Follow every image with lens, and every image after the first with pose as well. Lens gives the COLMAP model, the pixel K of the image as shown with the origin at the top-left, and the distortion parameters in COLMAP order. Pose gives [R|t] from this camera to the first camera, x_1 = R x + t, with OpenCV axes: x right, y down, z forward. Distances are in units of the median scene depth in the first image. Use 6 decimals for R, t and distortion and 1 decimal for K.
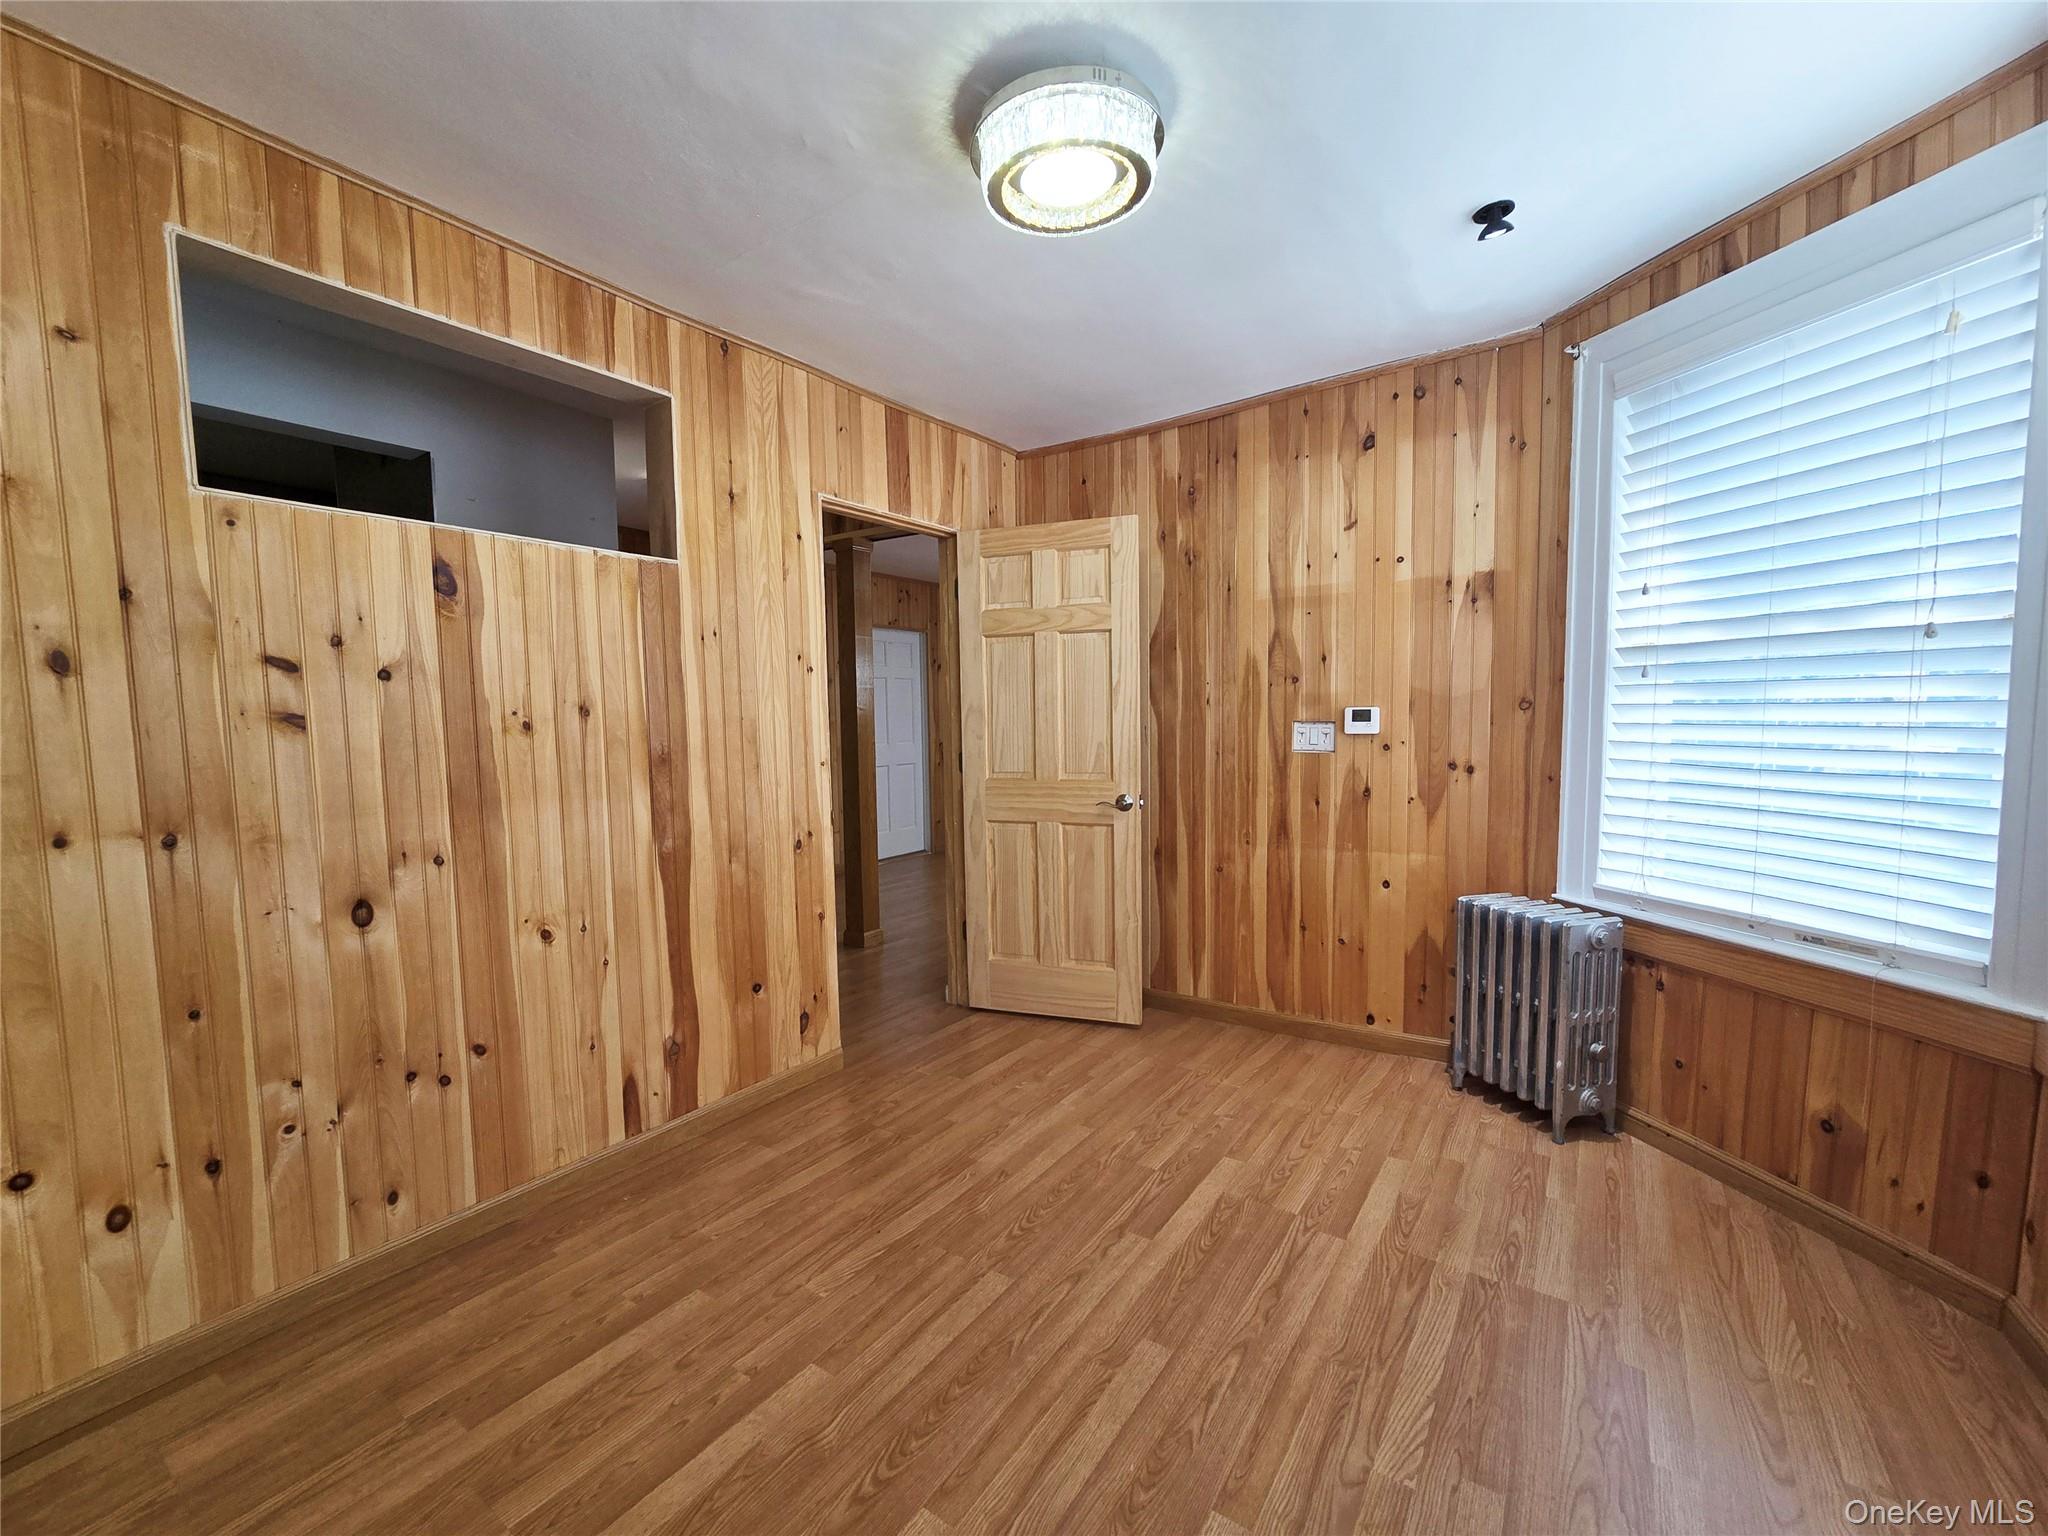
lens RADIAL K [[844.0, 0, 1020.2], [0, 844.0, 775.3], [0, 0, 1]] dist [-0.007972, 0.002625]
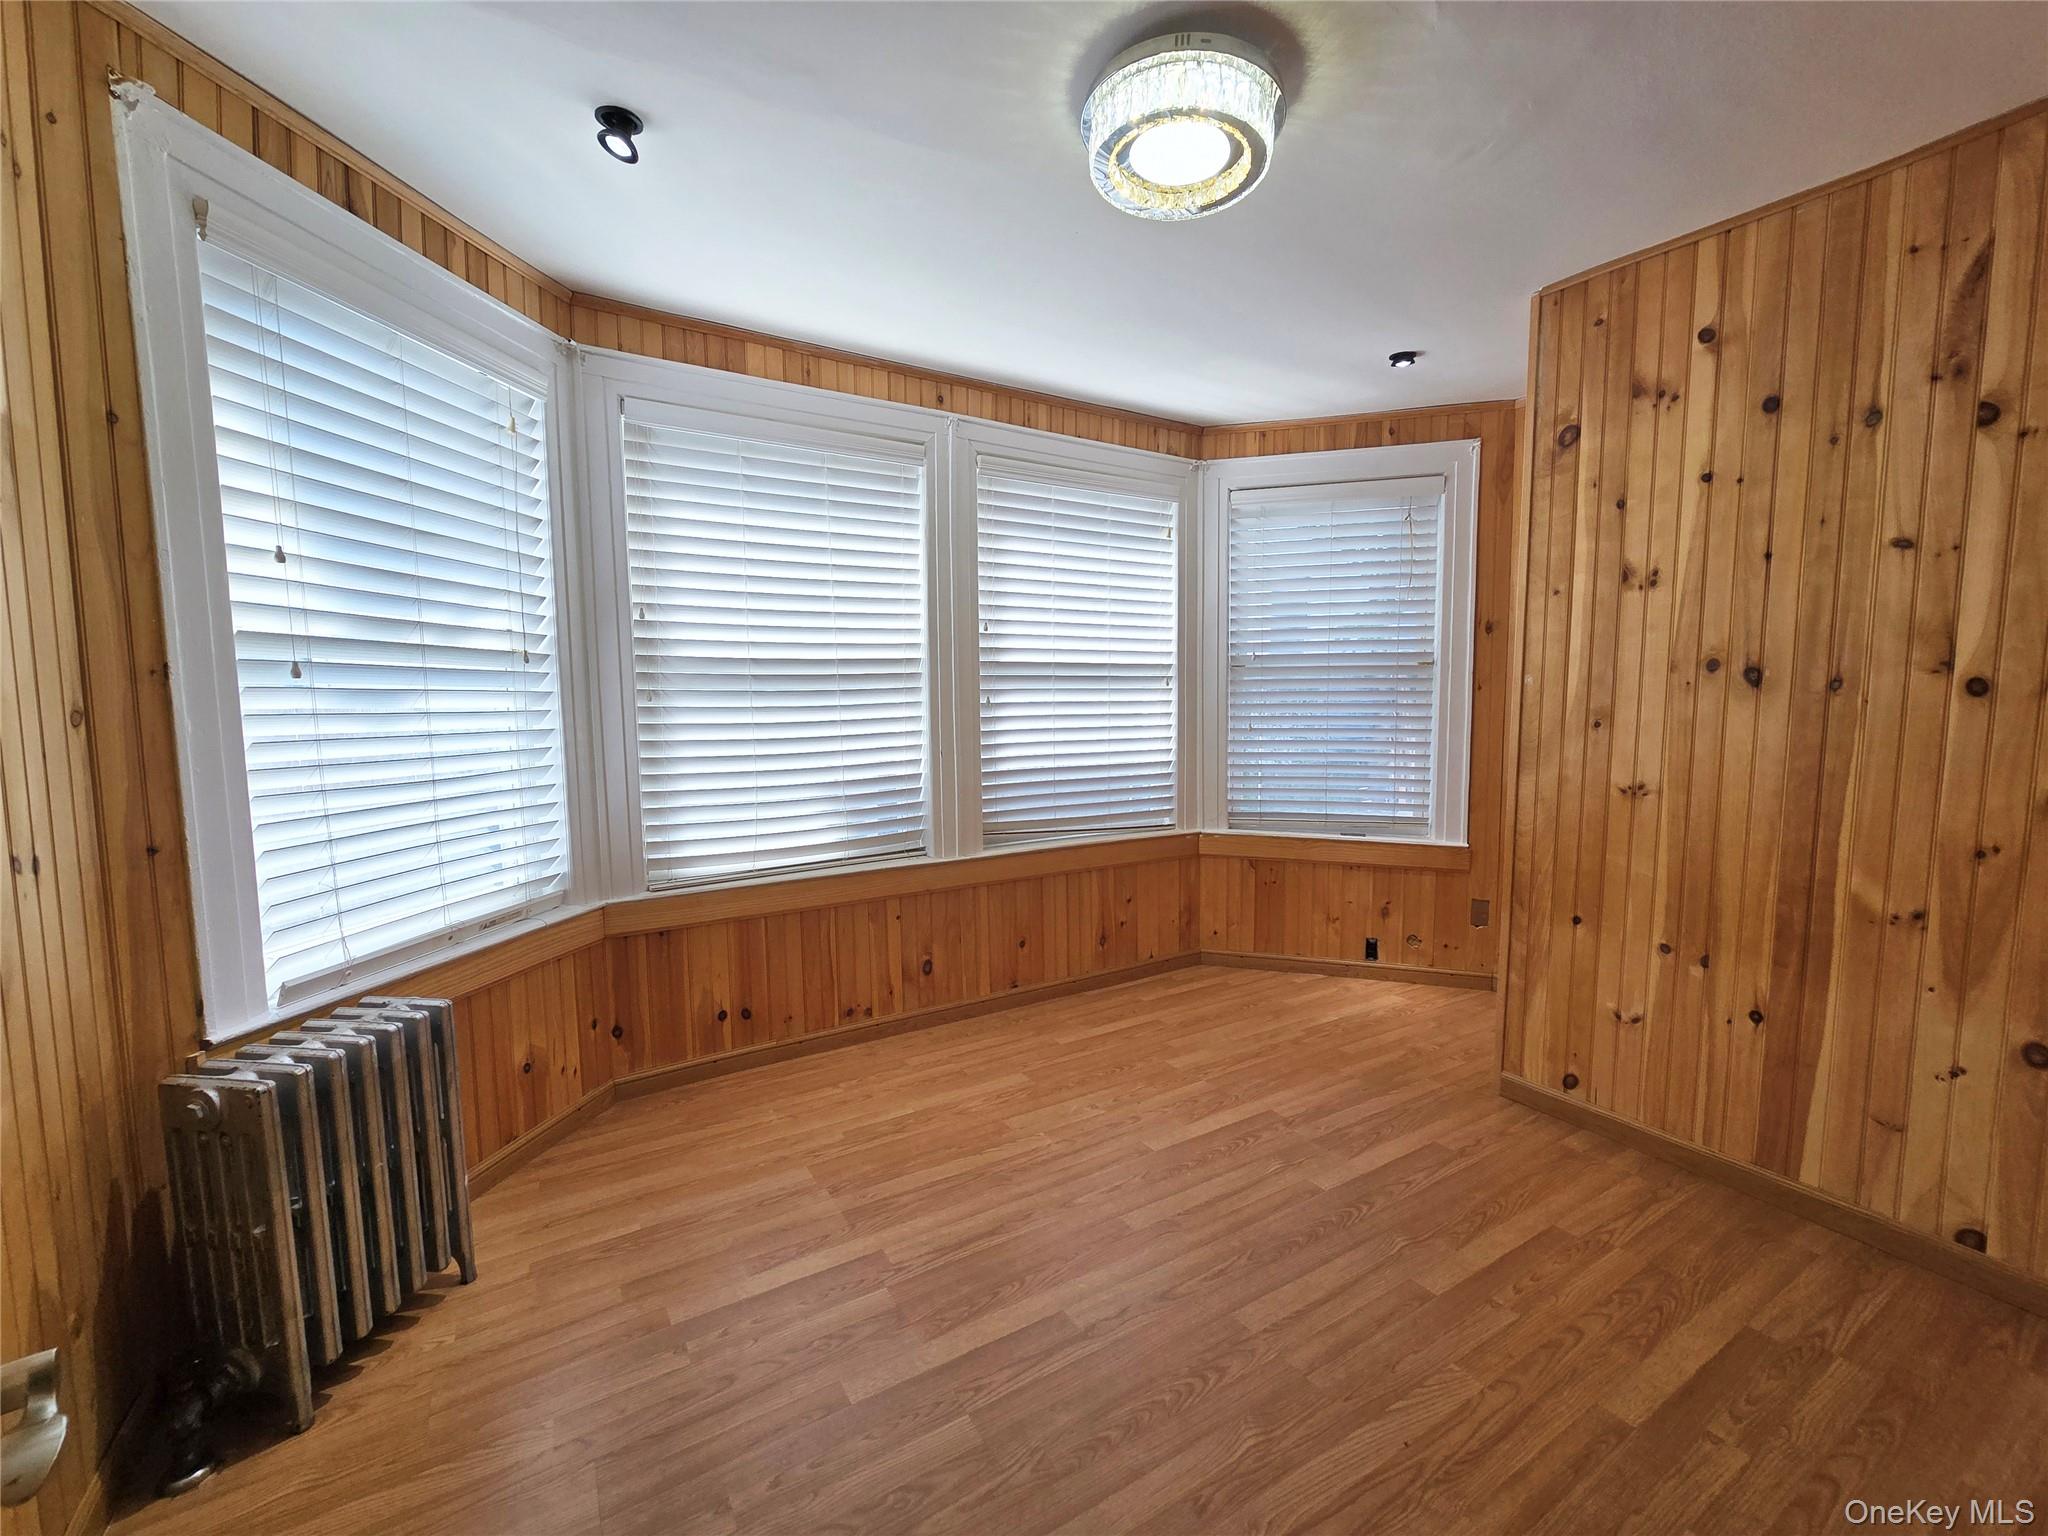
lens RADIAL K [[844.0, 0, 1020.2], [0, 844.0, 775.3], [0, 0, 1]] dist [-0.007972, 0.002625]
pose [[-0.910451, -0.017025, 0.413266, -0.154235], [0.050633, 0.987050, 0.152211, -0.133405], [-0.410506, 0.159506, -0.897799, 1.676072]]
